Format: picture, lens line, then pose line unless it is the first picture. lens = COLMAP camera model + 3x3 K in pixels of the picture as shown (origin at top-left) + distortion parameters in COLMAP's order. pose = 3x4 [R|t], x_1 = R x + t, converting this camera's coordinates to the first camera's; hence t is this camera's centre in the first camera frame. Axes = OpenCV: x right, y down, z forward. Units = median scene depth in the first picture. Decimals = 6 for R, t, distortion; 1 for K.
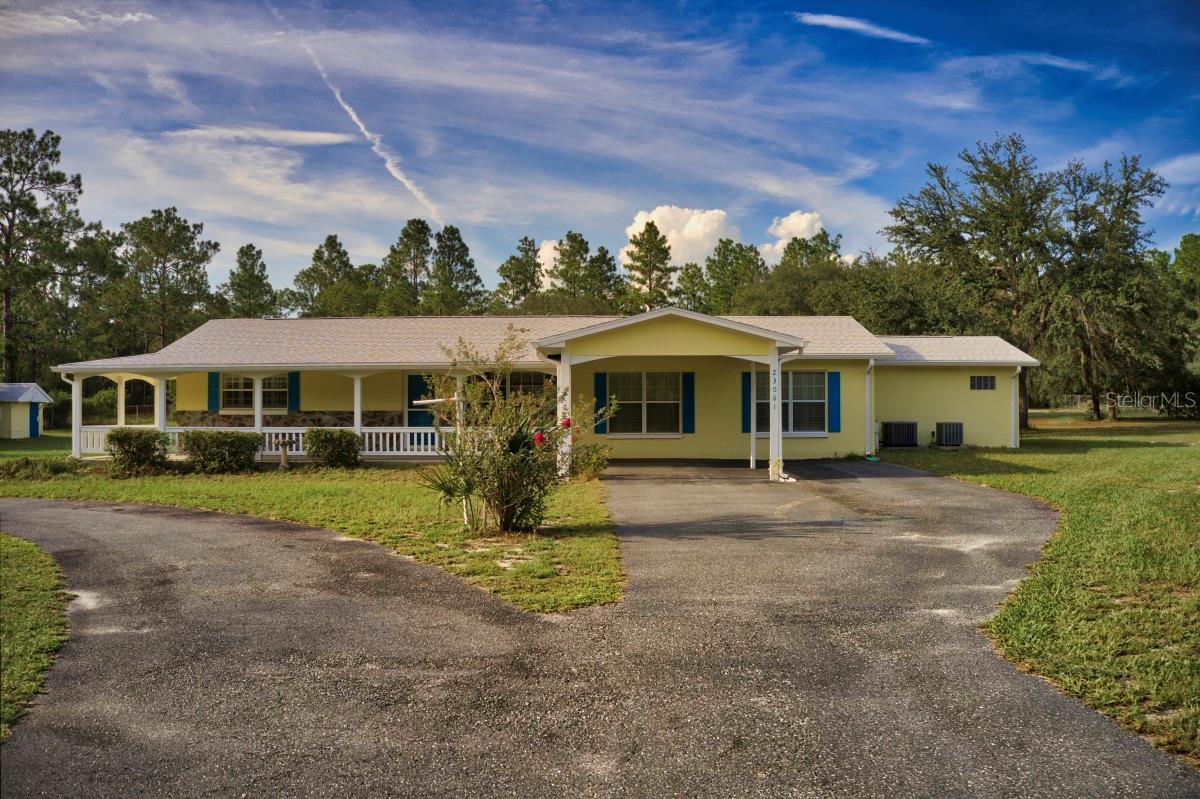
lens RADIAL K [[951.2, 0, 600.0], [0, 951.2, 399.5], [0, 0, 1]] dist [-0.165716, -0.029823]
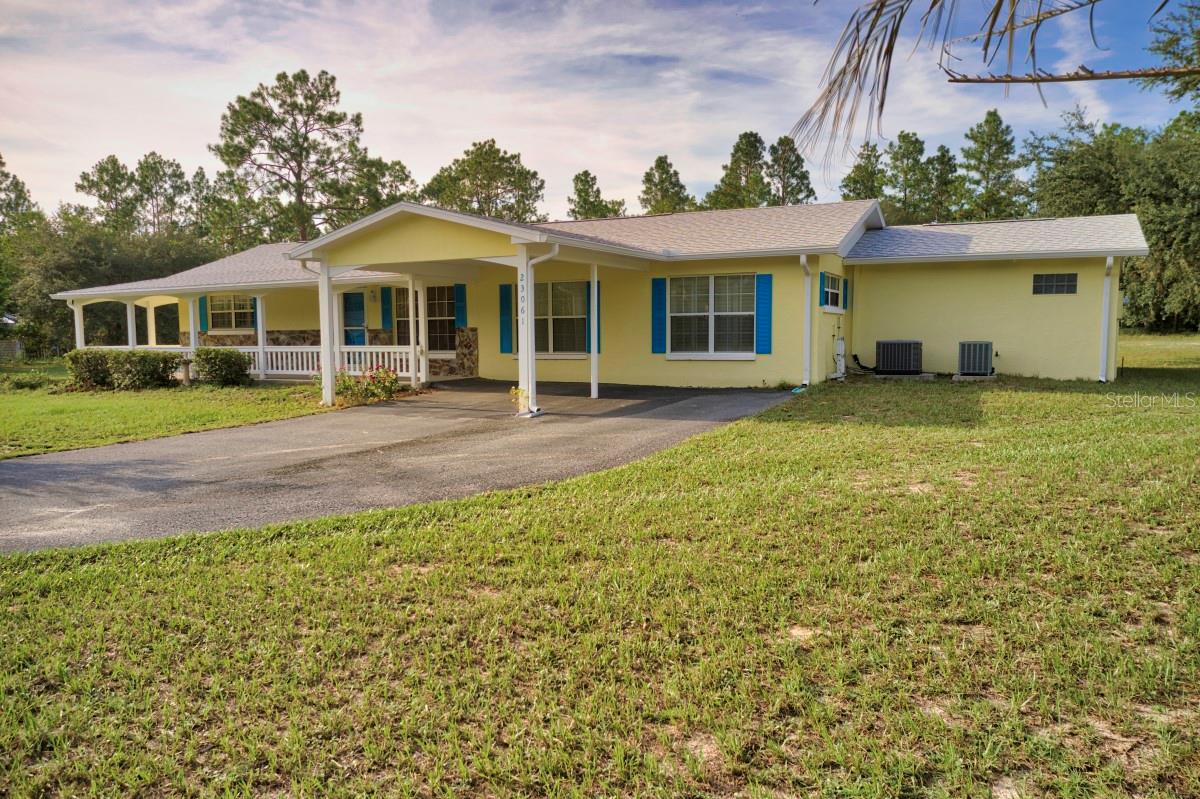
lens RADIAL K [[895.3, 0, 599.1], [0, 895.3, 469.8], [0, 0, 1]] dist [-0.039390, -0.011911]
pose [[0.886632, 0.065310, -0.457842, 0.133780], [0.011241, 0.986642, 0.162512, 0.002357], [0.462340, -0.149235, 0.874054, 0.081284]]
